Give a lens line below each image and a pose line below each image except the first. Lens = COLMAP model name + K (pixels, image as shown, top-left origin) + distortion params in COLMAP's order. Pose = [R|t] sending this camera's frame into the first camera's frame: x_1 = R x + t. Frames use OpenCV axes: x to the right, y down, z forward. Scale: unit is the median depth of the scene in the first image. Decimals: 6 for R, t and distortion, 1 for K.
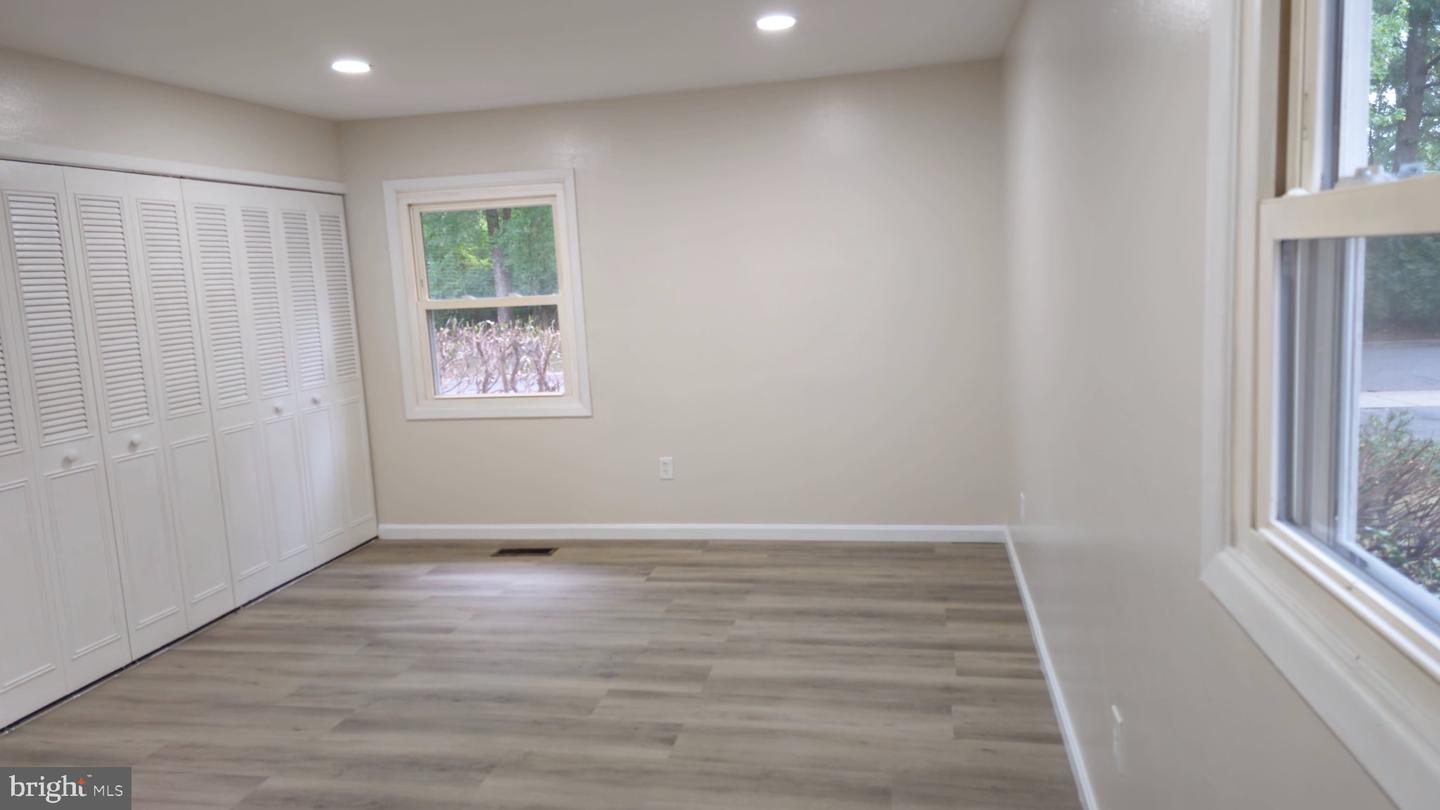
lens RADIAL K [[949.2, 0, 707.4], [0, 949.2, 399.0], [0, 0, 1]] dist [0.071260, -0.061907]
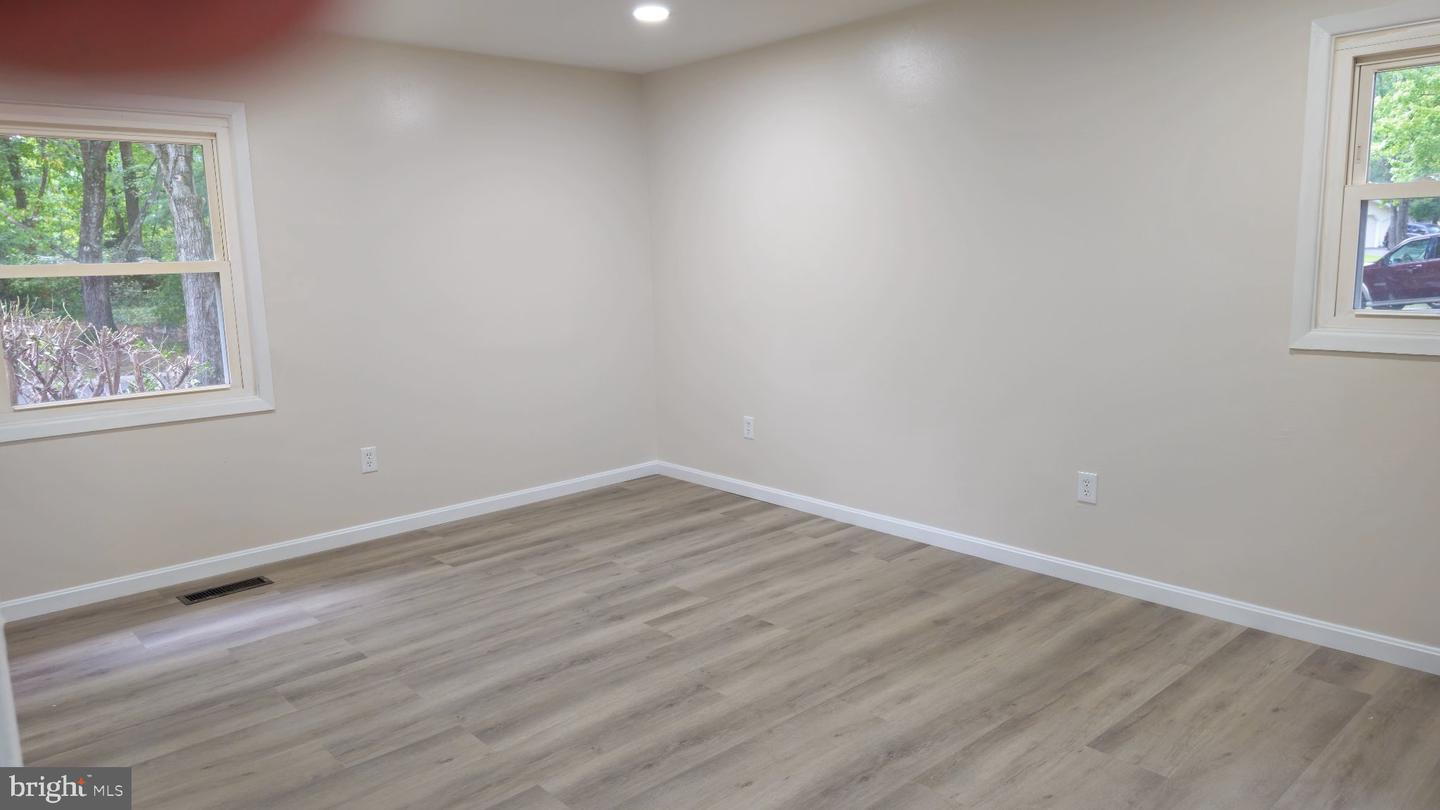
lens RADIAL K [[949.2, 0, 717.7], [0, 949.2, 414.5], [0, 0, 1]] dist [0.071260, -0.061907]
pose [[0.583095, -0.098856, 0.806367, -0.759434], [0.109514, 0.993074, 0.042554, 0.037706], [-0.804989, 0.063495, 0.589882, 0.269425]]
